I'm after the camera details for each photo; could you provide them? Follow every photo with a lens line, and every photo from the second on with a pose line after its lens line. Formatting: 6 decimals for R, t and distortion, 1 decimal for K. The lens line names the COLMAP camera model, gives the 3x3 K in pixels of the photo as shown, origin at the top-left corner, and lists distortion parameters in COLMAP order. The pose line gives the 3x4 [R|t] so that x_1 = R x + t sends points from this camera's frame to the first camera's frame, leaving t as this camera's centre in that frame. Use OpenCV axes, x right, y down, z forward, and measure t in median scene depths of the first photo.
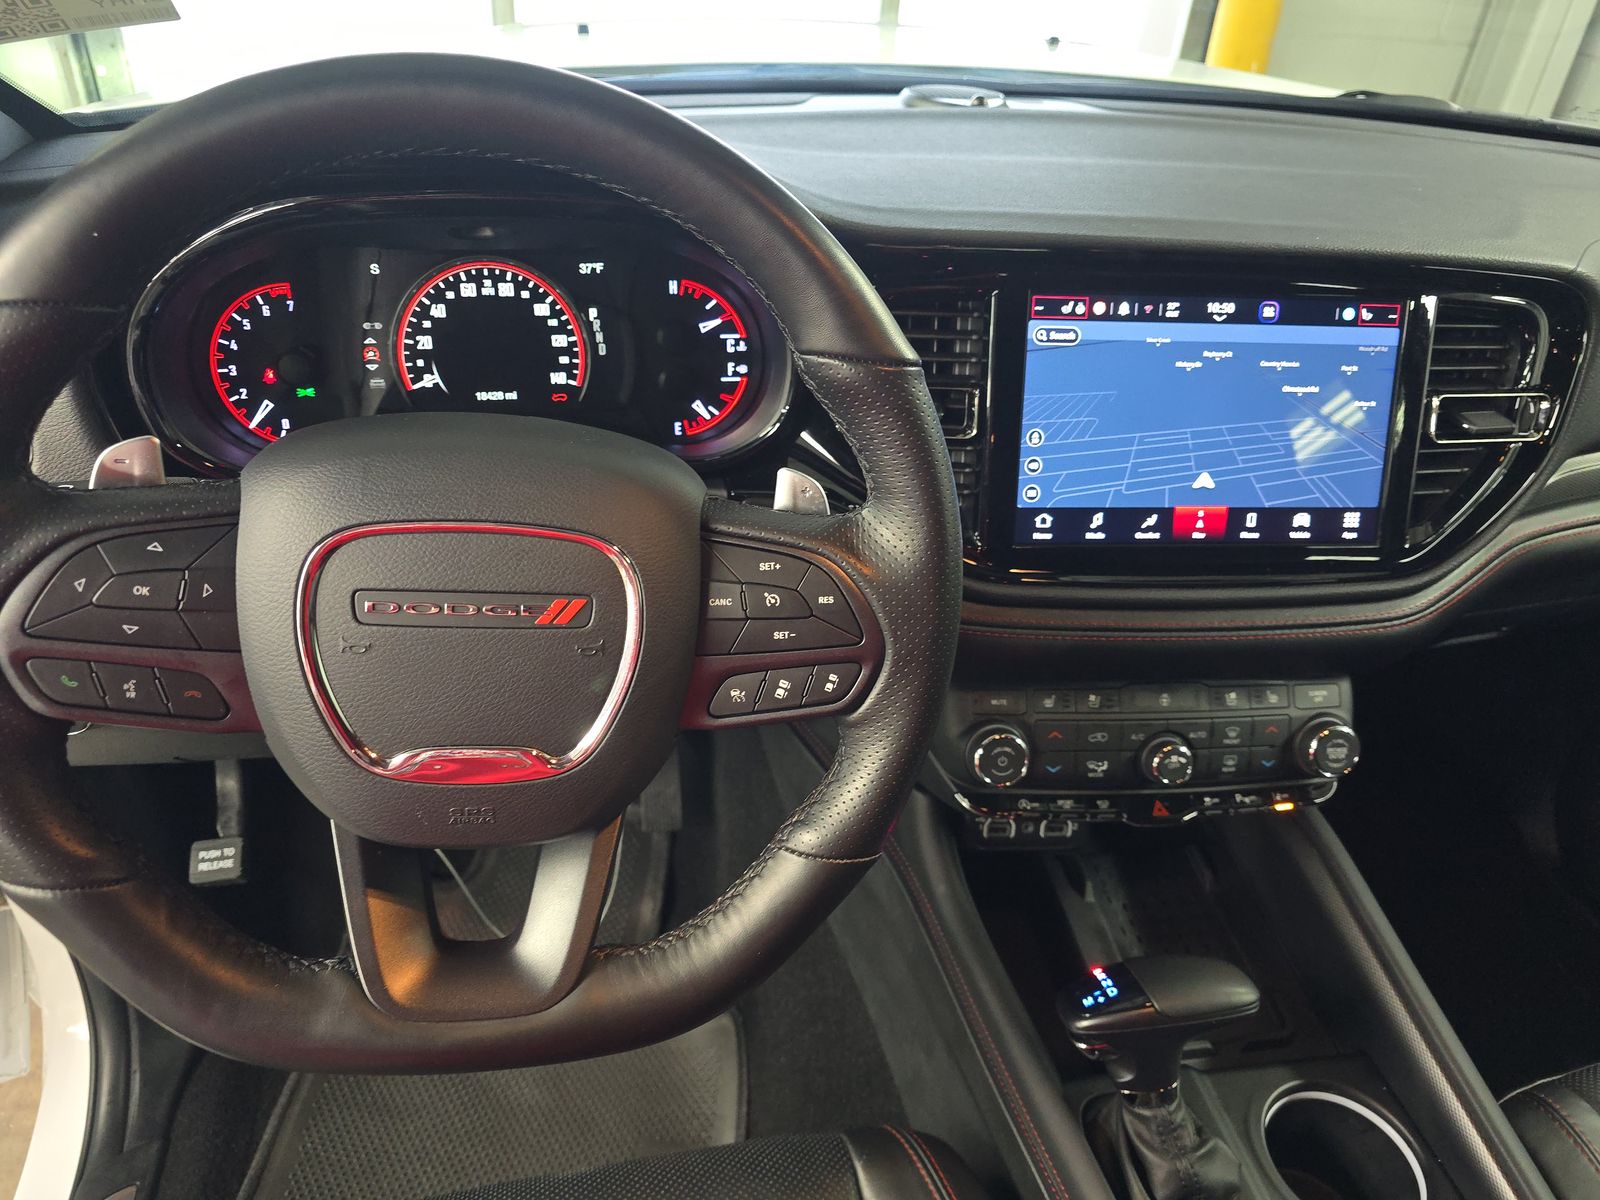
lens RADIAL K [[1060.7, 0, 773.7], [0, 1060.7, 593.7], [0, 0, 1]] dist [0.049814, -0.042962]
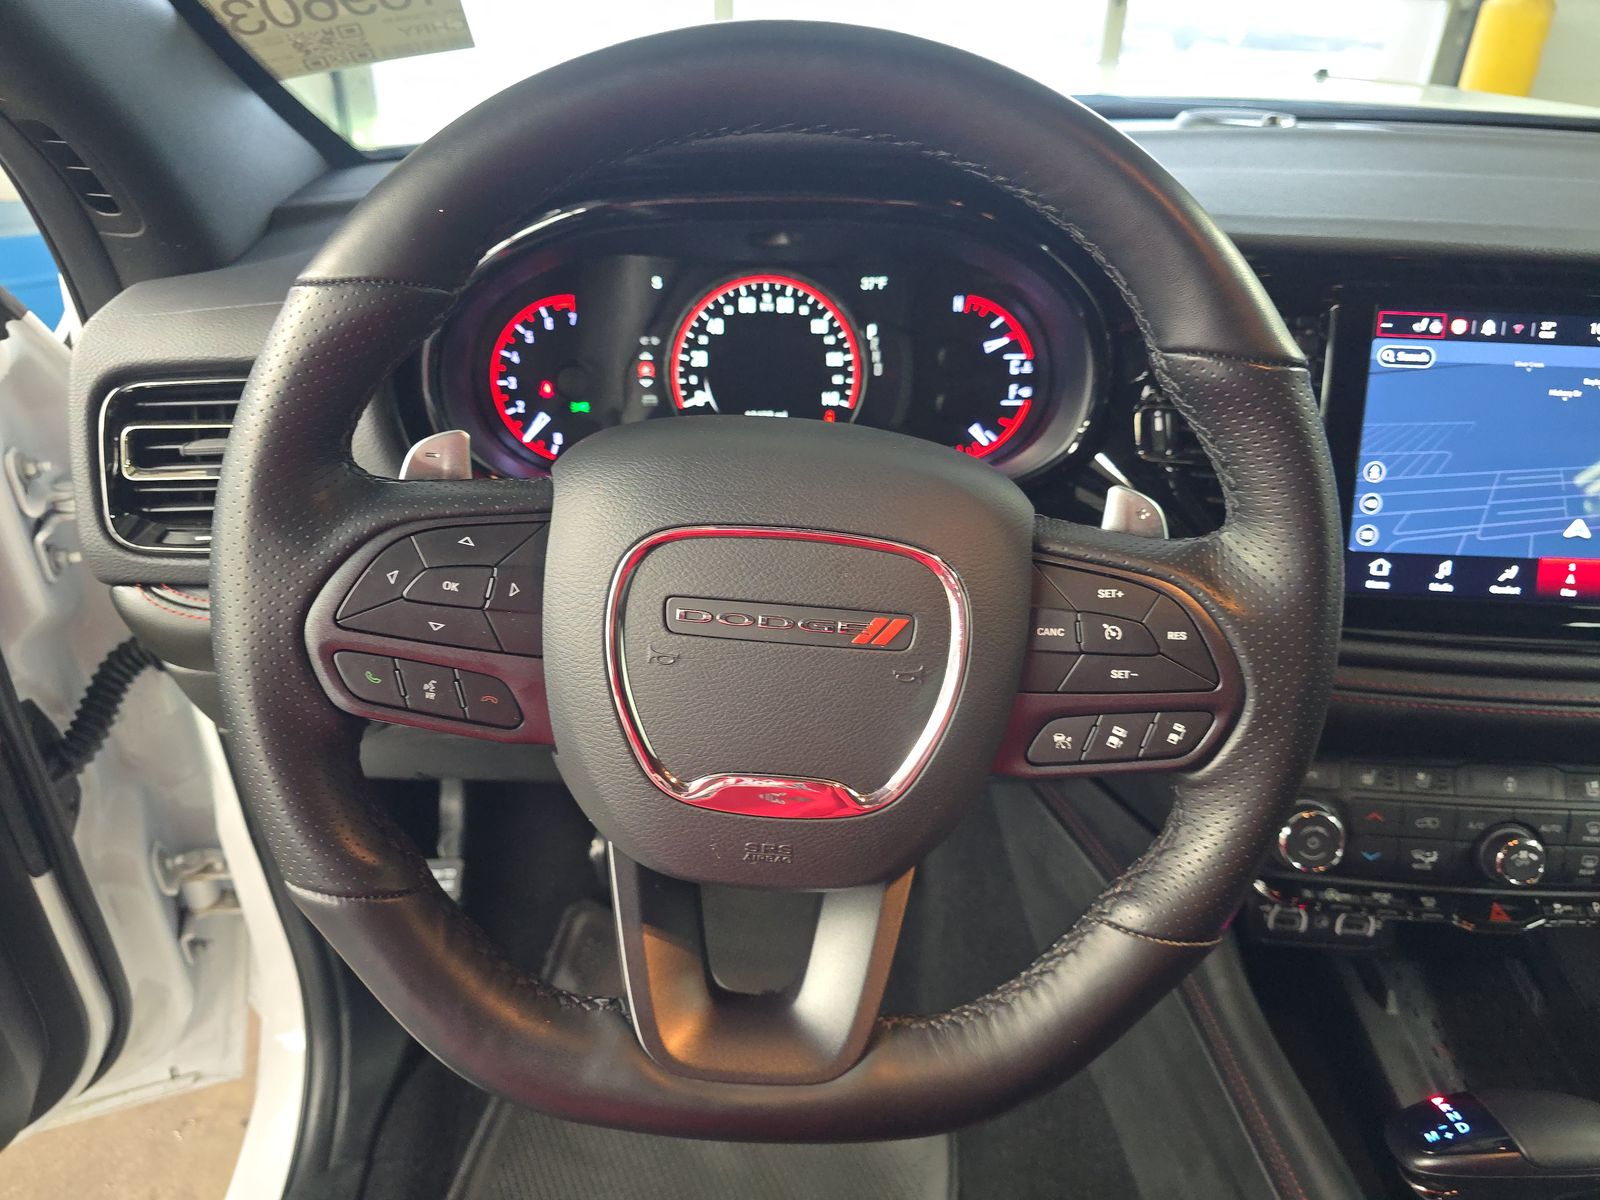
lens RADIAL K [[1060.7, 0, 792.5], [0, 1060.7, 596.7], [0, 0, 1]] dist [0.049814, -0.042962]
pose [[0.989304, 0.044833, -0.138804, -0.099893], [-0.051900, 0.997512, -0.047716, 0.022624], [0.136320, 0.054410, 0.989170, 0.067674]]
